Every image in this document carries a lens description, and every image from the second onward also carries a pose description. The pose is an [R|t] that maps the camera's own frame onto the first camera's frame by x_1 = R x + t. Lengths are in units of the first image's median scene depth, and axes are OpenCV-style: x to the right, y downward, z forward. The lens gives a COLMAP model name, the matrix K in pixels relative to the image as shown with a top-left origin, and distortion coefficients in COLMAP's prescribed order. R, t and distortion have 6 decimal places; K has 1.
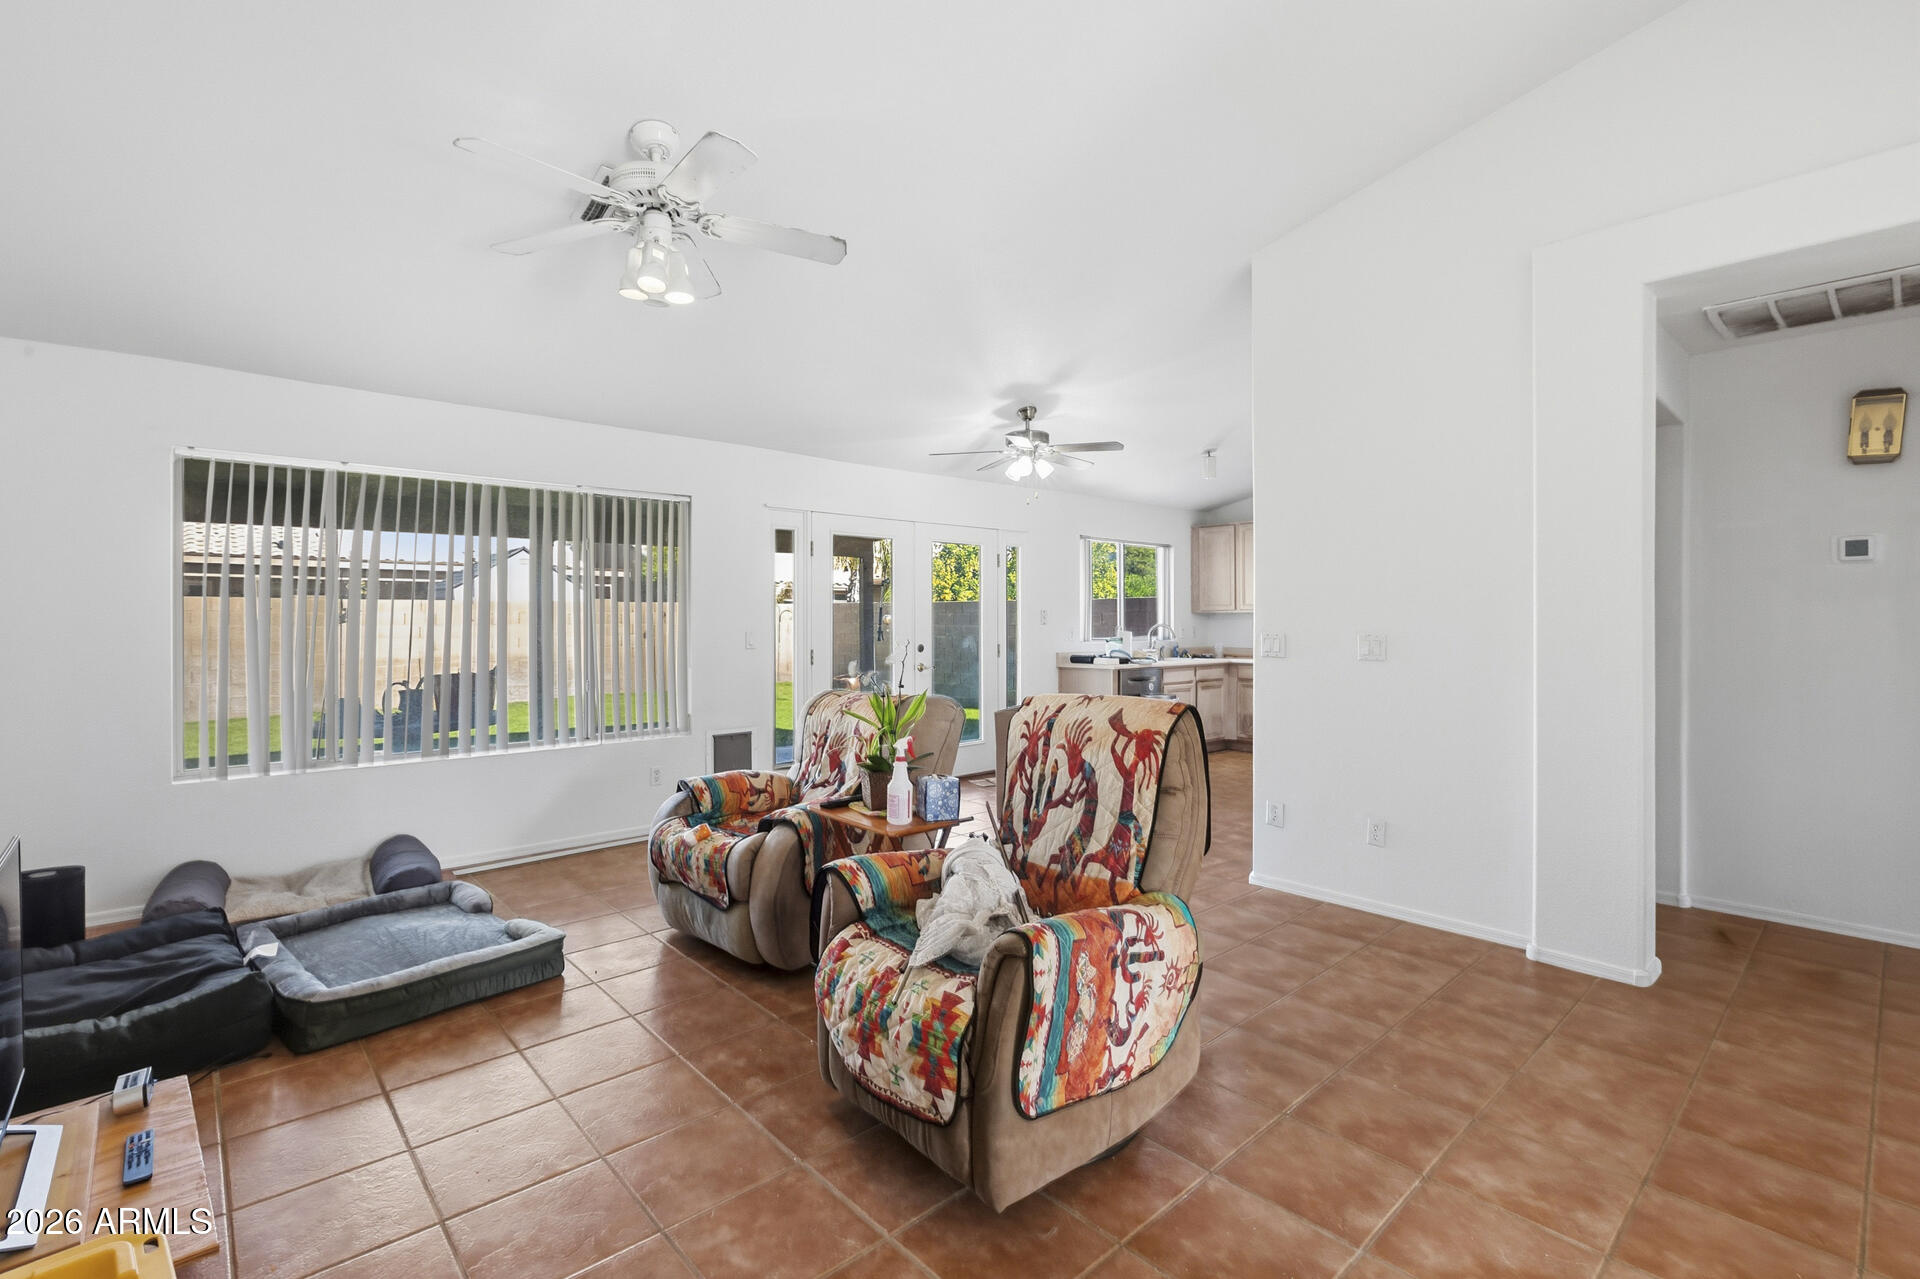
lens RADIAL K [[864.0, 0, 954.9], [0, 864.0, 618.9], [0, 0, 1]] dist [-0.001219, 0.000175]
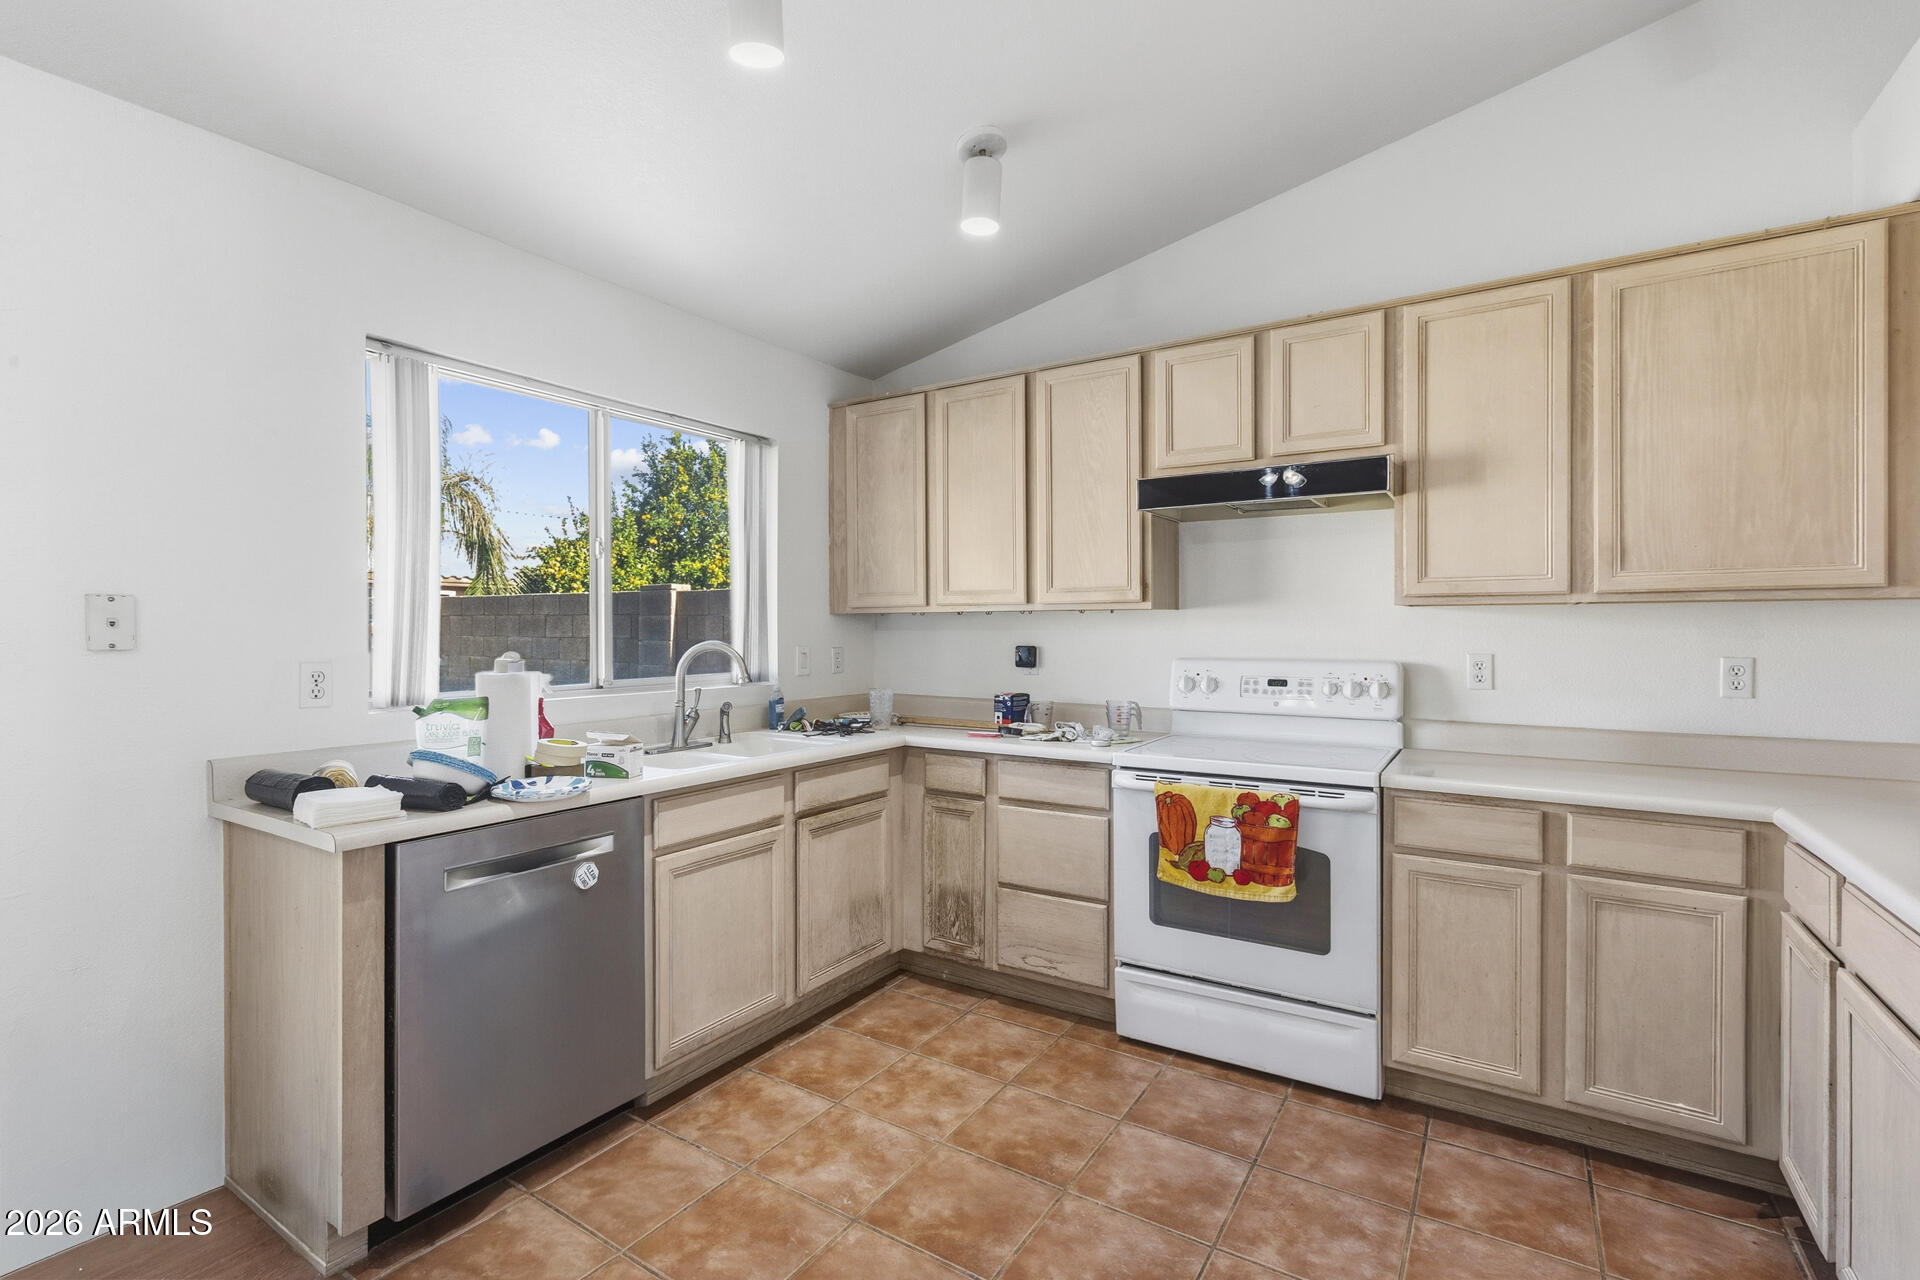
lens RADIAL K [[867.7, 0, 957.5], [0, 867.7, 627.4], [0, 0, 1]] dist [-0.001519, 0.000009]
pose [[0.963955, 0.000565, 0.266064, 0.232357], [-0.001048, 0.999998, 0.001673, -0.000791], [-0.266063, -0.001892, 0.963954, 0.612075]]
